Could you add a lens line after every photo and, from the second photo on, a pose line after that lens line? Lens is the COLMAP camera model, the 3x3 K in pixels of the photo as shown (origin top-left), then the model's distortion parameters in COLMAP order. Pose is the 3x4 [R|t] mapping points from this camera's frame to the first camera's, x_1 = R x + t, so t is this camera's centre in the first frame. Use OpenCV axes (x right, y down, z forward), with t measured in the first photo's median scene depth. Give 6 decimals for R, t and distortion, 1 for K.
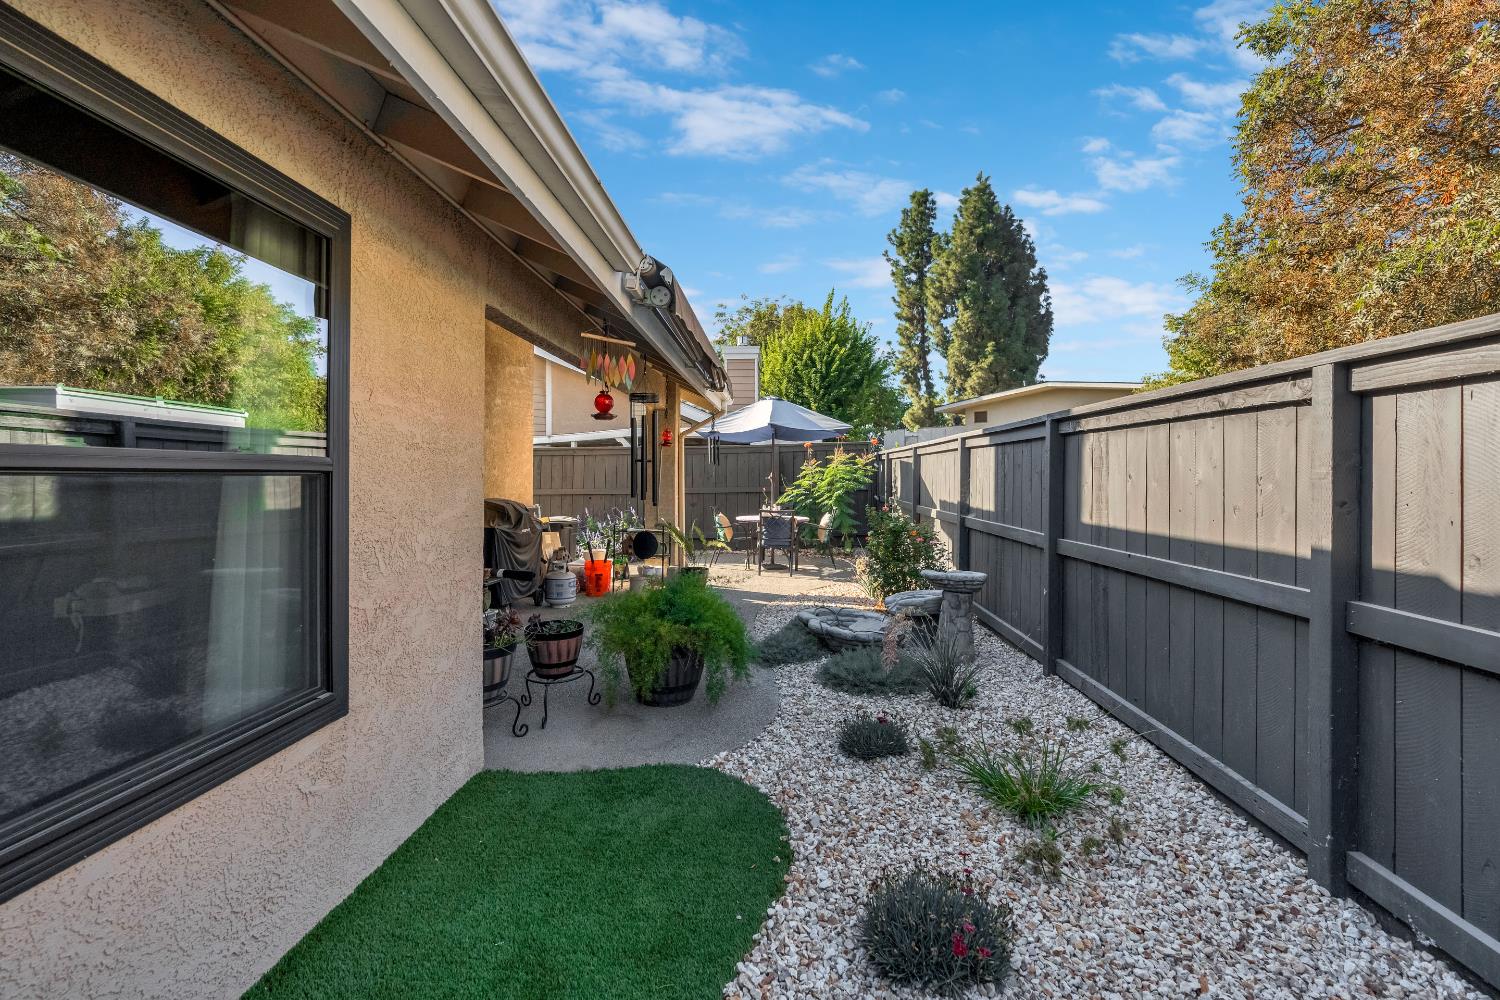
lens RADIAL K [[681.0, 0, 737.2], [0, 681.0, 470.8], [0, 0, 1]] dist [-0.013264, 0.005701]
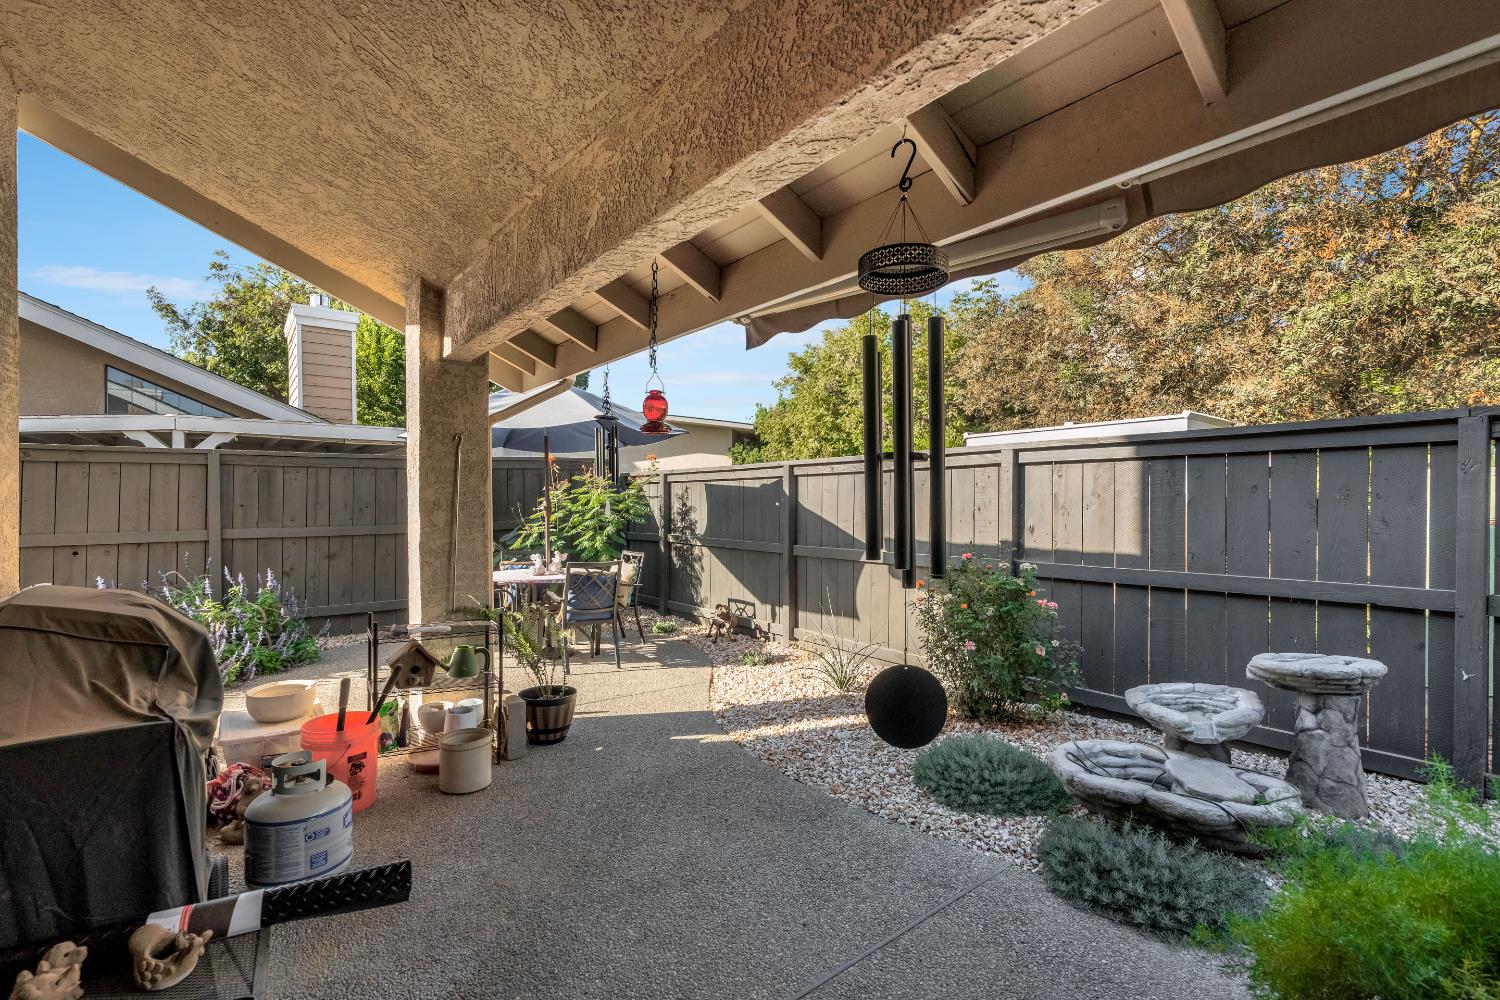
lens RADIAL K [[681.0, 0, 744.7], [0, 681.0, 503.8], [0, 0, 1]] dist [-0.013264, 0.005701]
pose [[0.746634, 0.000926, 0.665234, -0.182479], [-0.003050, 0.999993, 0.002031, 0.003645], [-0.665228, -0.003545, 0.746632, 0.350668]]
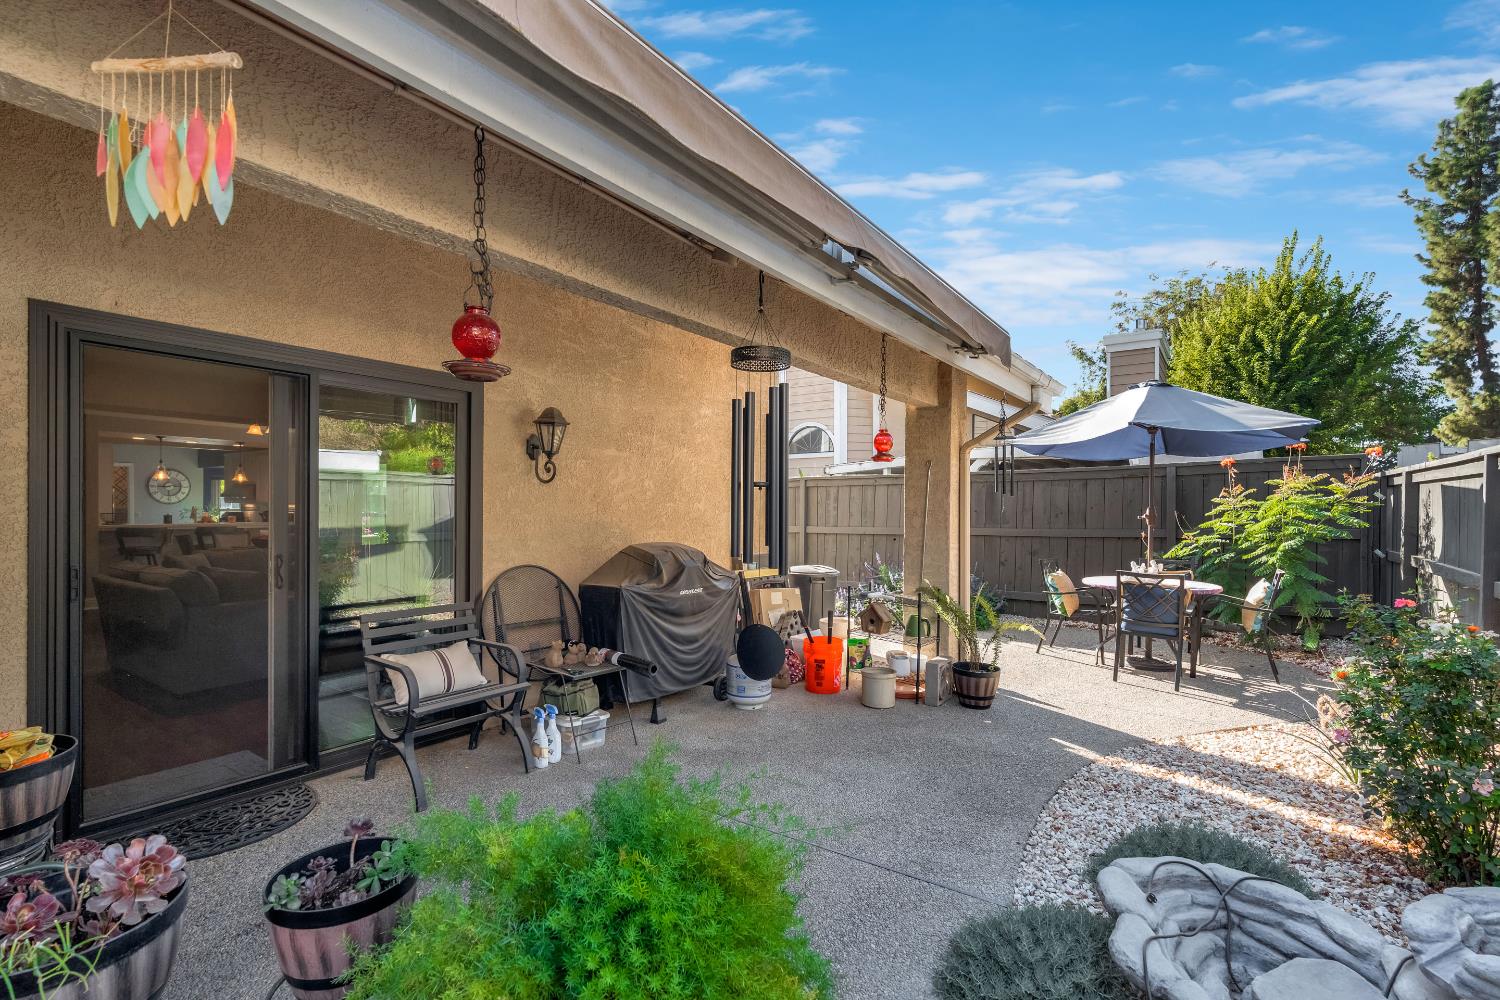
lens RADIAL K [[681.0, 0, 748.0], [0, 681.0, 511.5], [0, 0, 1]] dist [-0.013264, 0.005701]
pose [[0.851456, 0.008066, -0.524364, 0.052846], [-0.002686, 0.999936, 0.011019, 0.000019], [0.524419, -0.007974, 0.851423, 0.249862]]
